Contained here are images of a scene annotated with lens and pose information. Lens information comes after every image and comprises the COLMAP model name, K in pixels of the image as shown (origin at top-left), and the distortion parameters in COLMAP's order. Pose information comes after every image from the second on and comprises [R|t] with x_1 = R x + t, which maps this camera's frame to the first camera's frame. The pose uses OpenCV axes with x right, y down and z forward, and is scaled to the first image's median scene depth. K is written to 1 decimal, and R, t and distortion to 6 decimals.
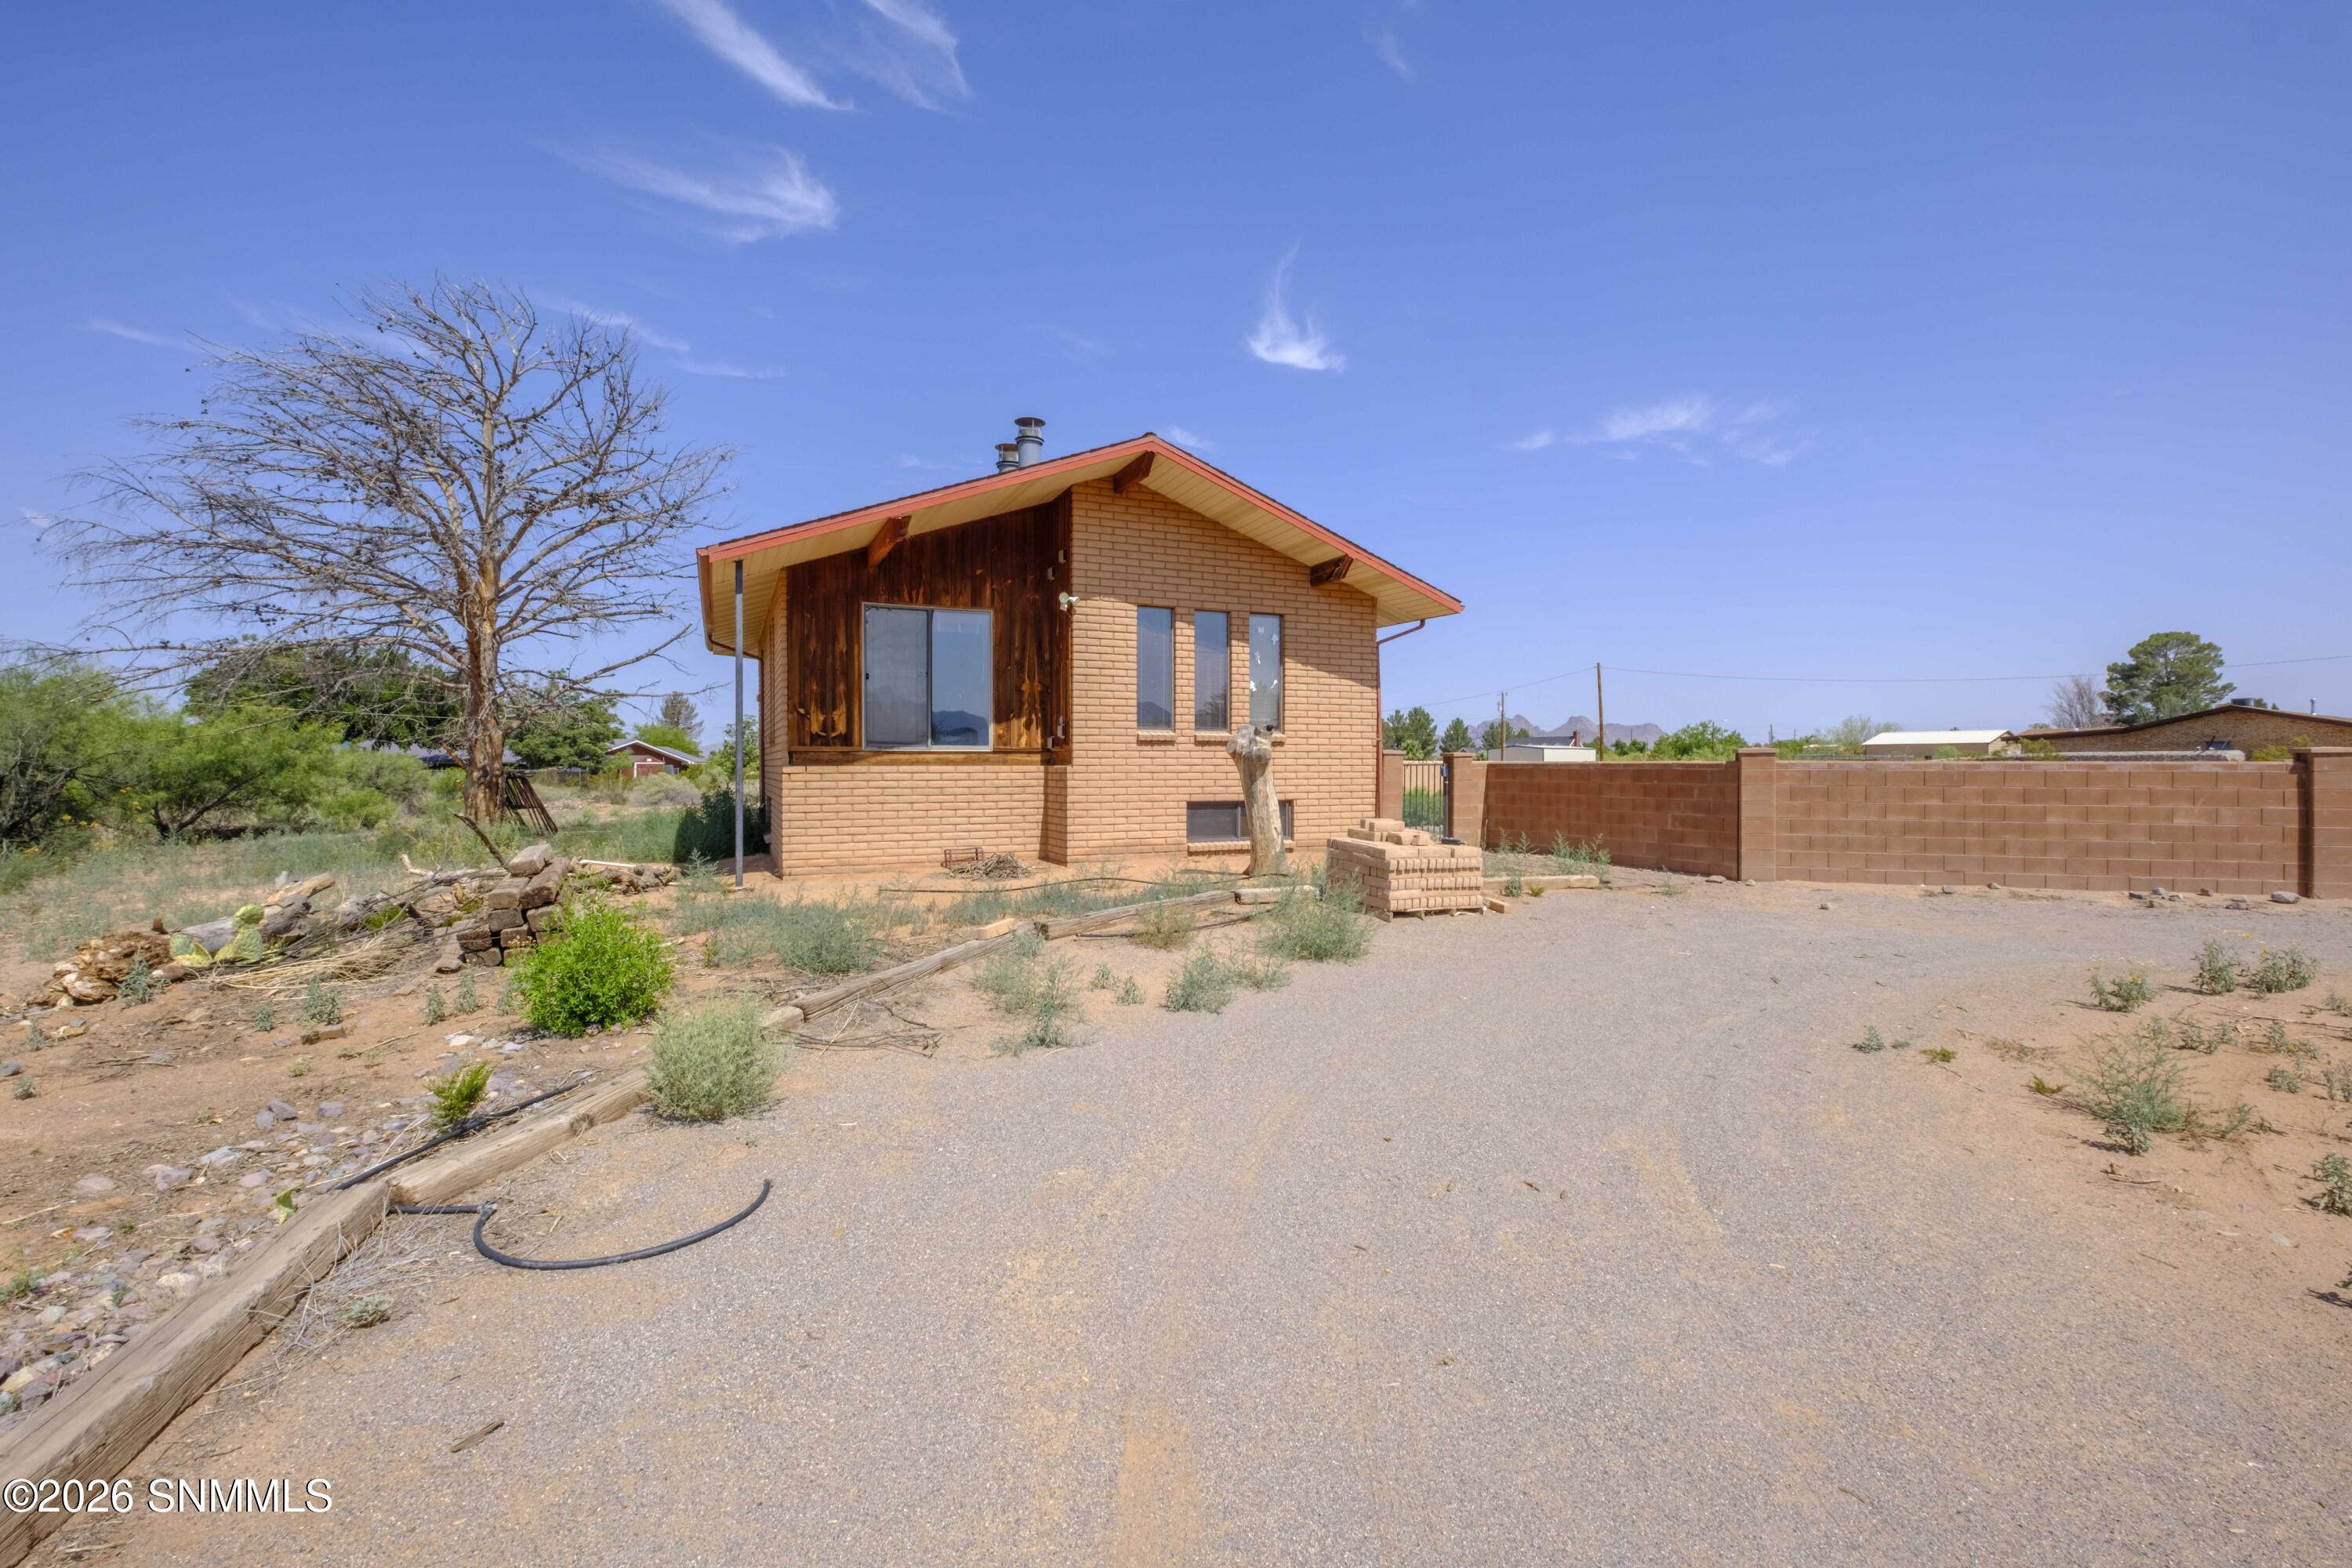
lens RADIAL K [[1016.1, 0, 1179.1], [0, 1016.1, 771.7], [0, 0, 1]] dist [0.005816, -0.003808]
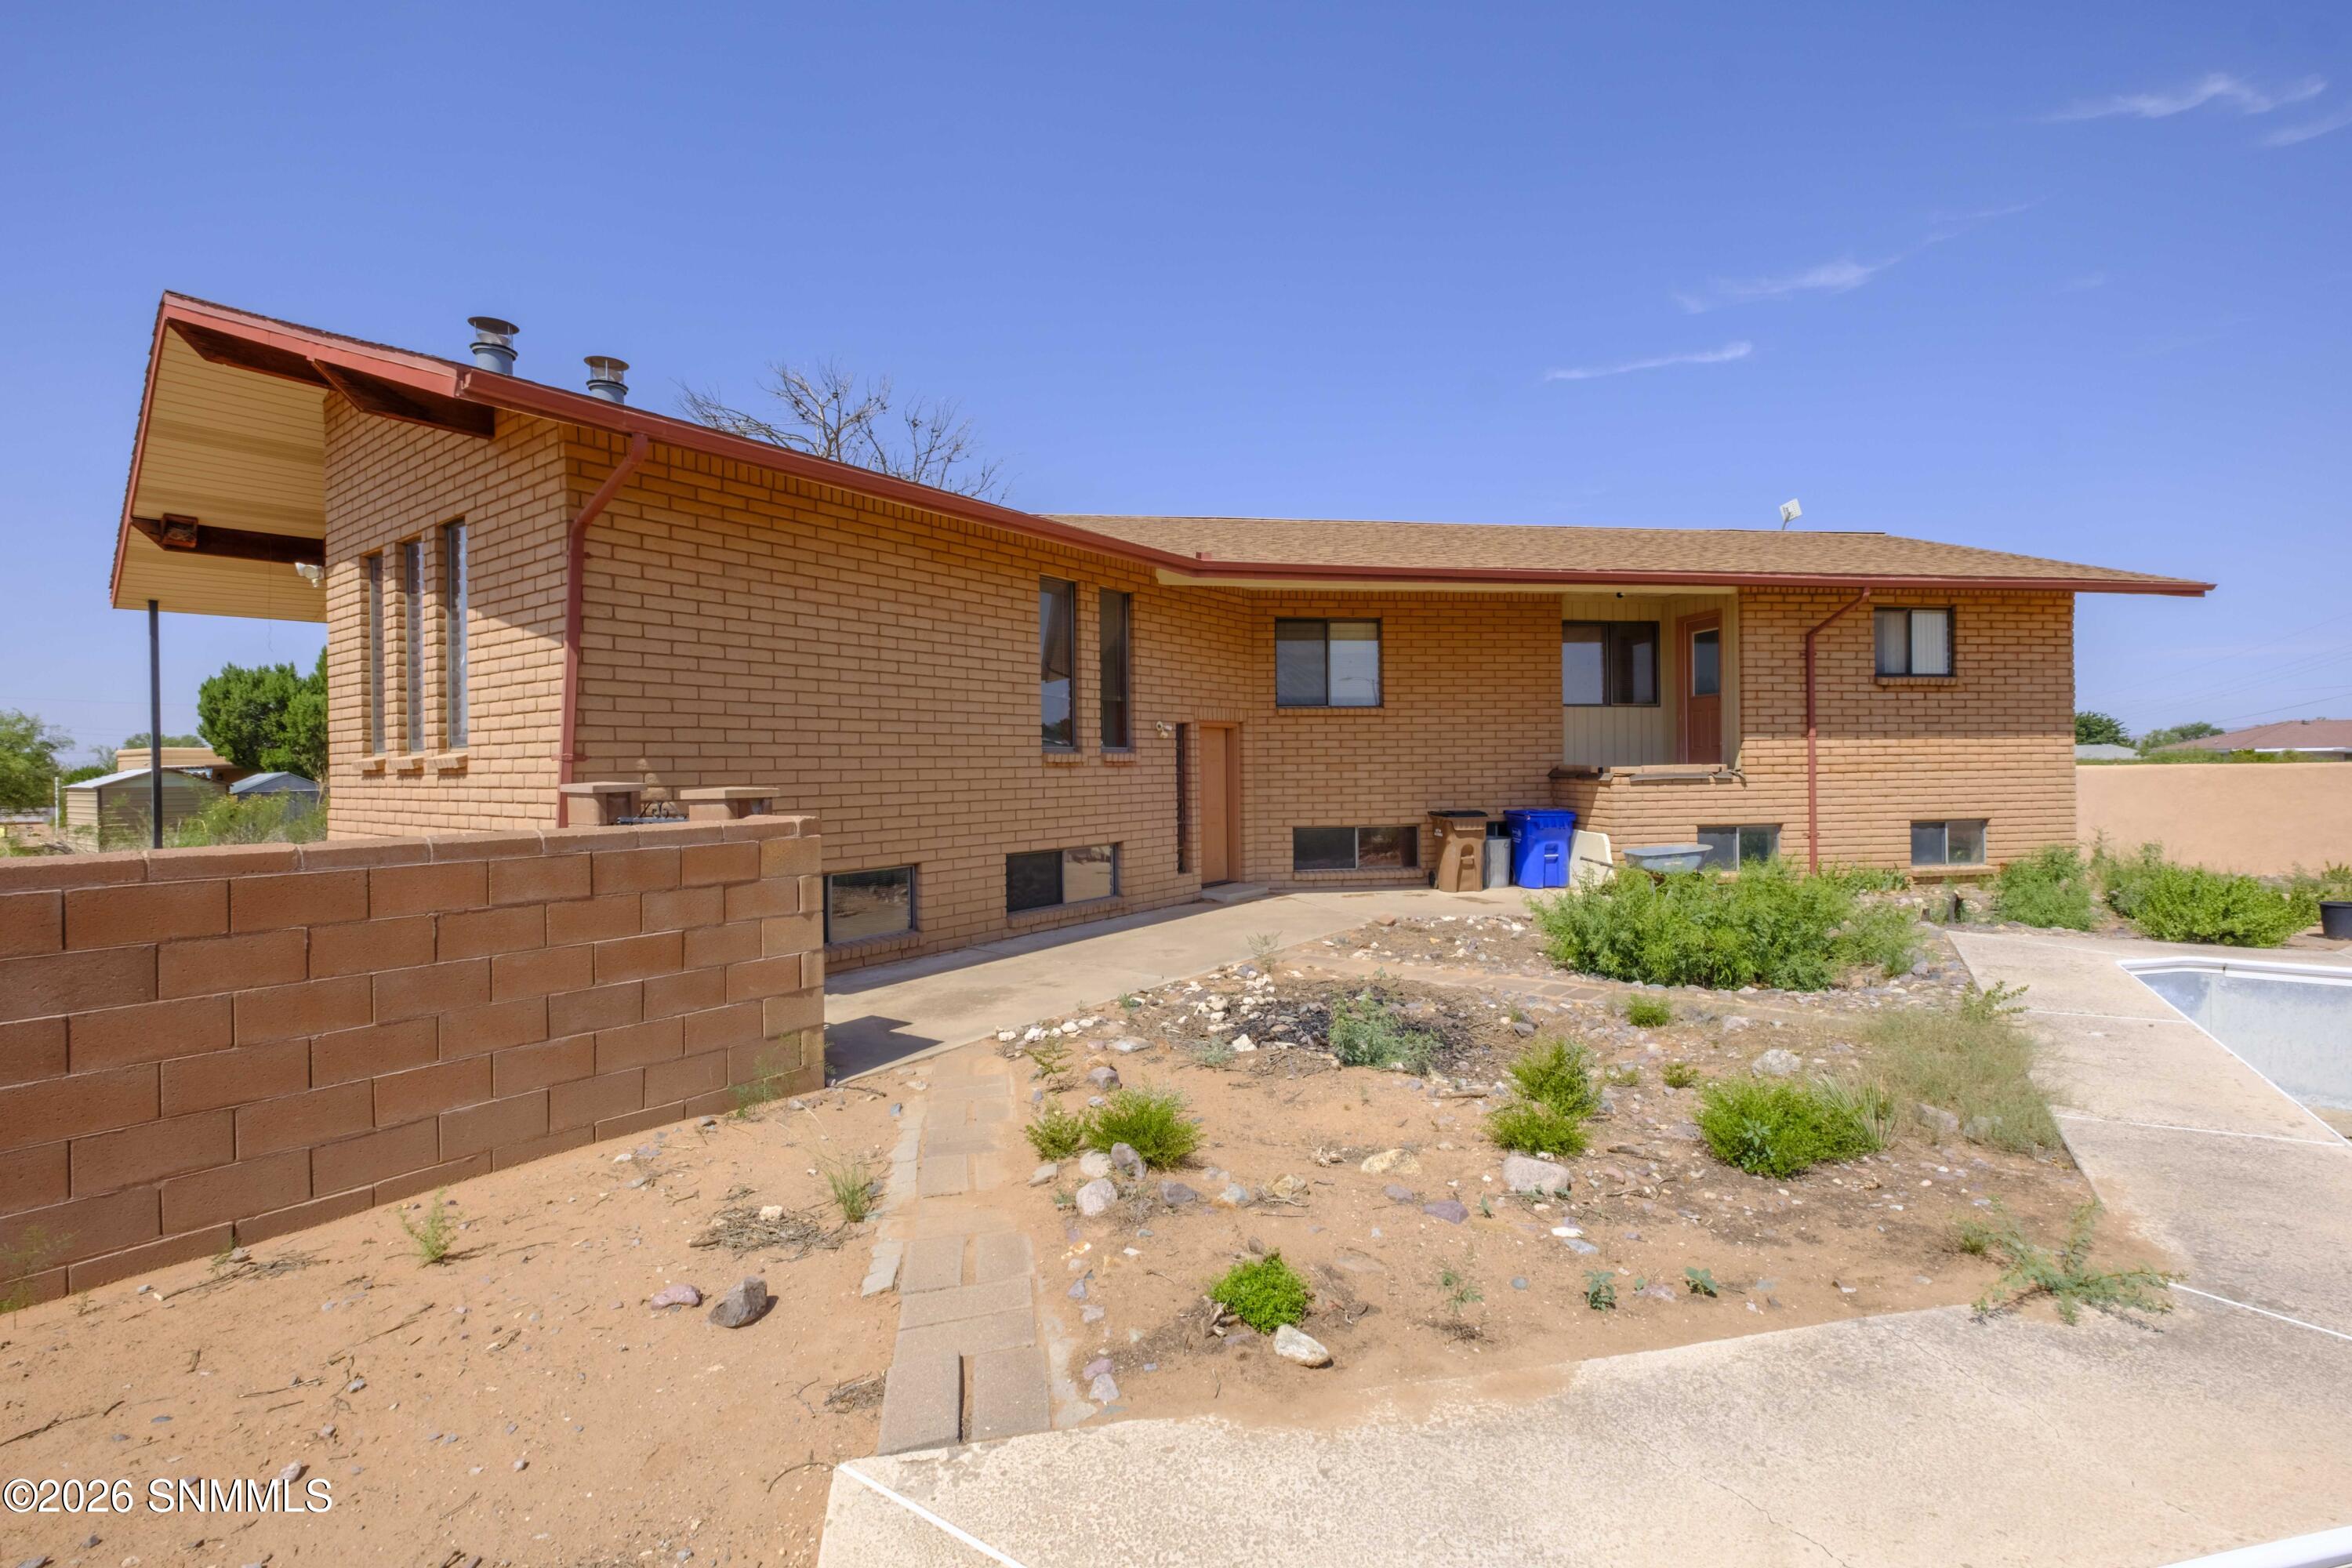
lens RADIAL K [[1016.1, 0, 1167.9], [0, 1016.1, 769.3], [0, 0, 1]] dist [0.005816, -0.003808]
pose [[0.491410, -0.003995, -0.870919, 0.779841], [0.006903, 0.999976, -0.000693, -0.029158], [0.870901, -0.005672, 0.491426, 1.164793]]
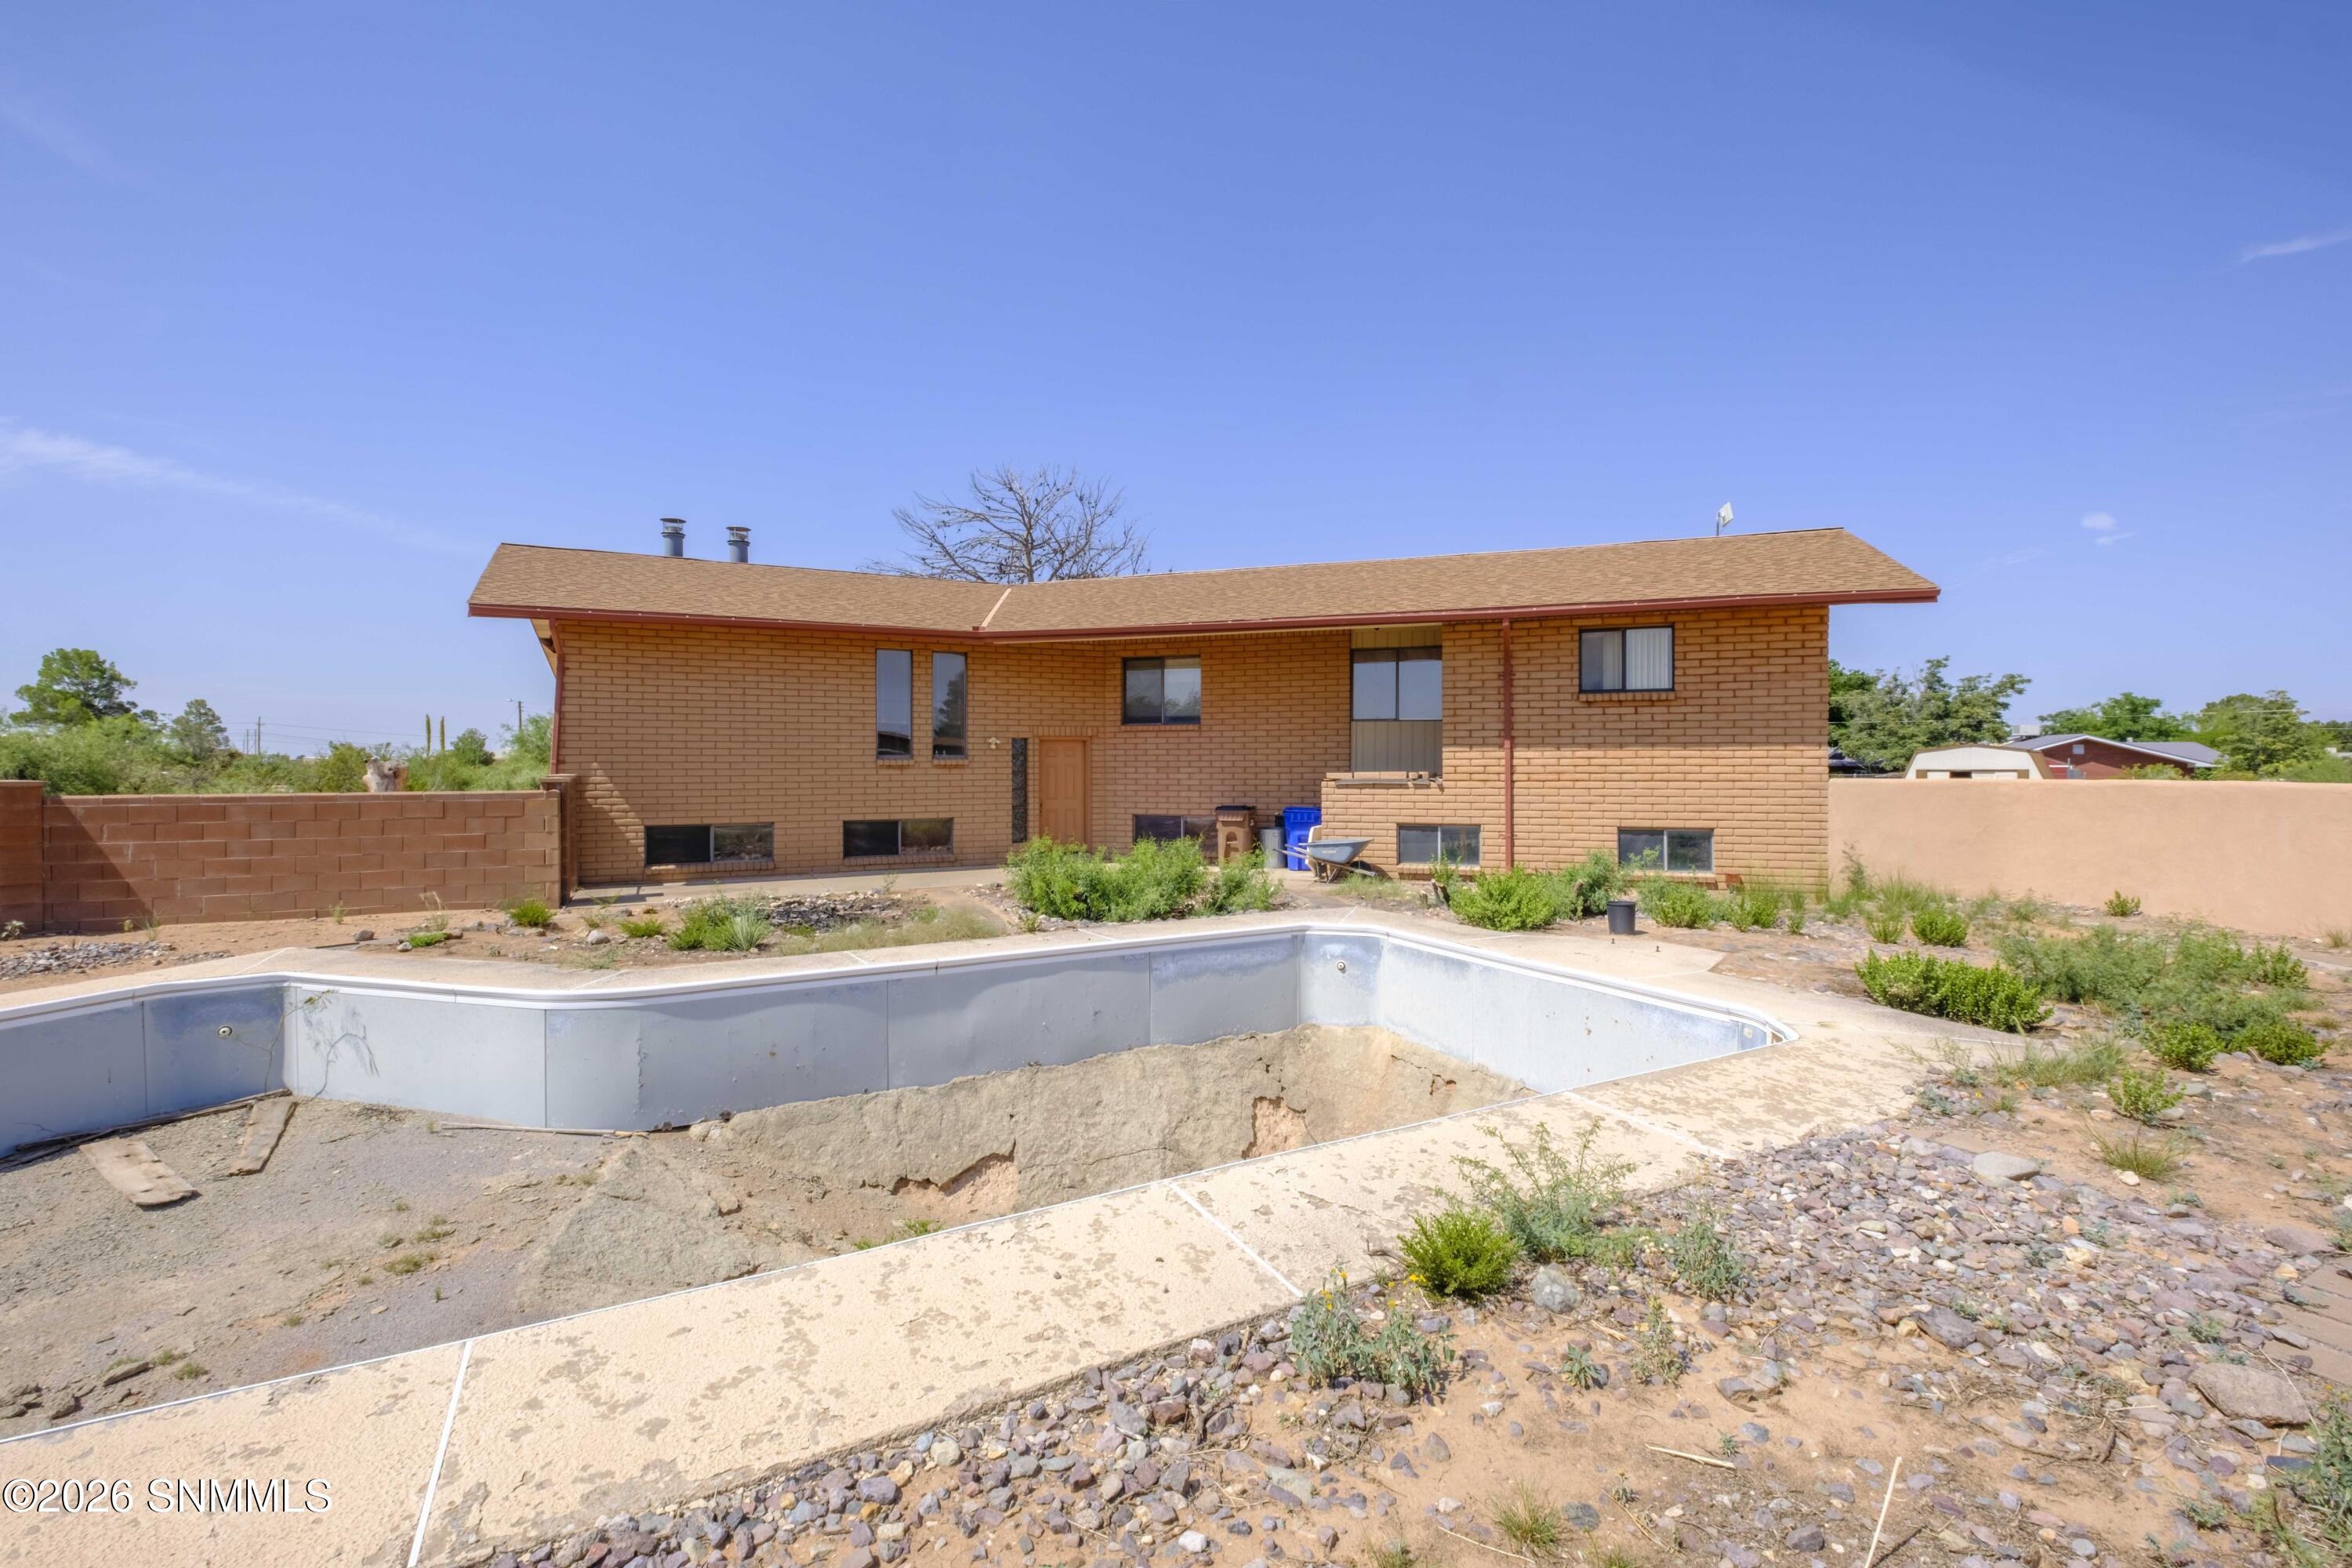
lens RADIAL K [[1016.1, 0, 1169.0], [0, 1016.1, 763.9], [0, 0, 1]] dist [0.005816, -0.003808]
pose [[0.032490, -0.000881, -0.999472, 1.287977], [-0.004306, 0.999990, -0.001021, -0.037060], [0.999463, 0.004337, 0.032486, 1.749117]]
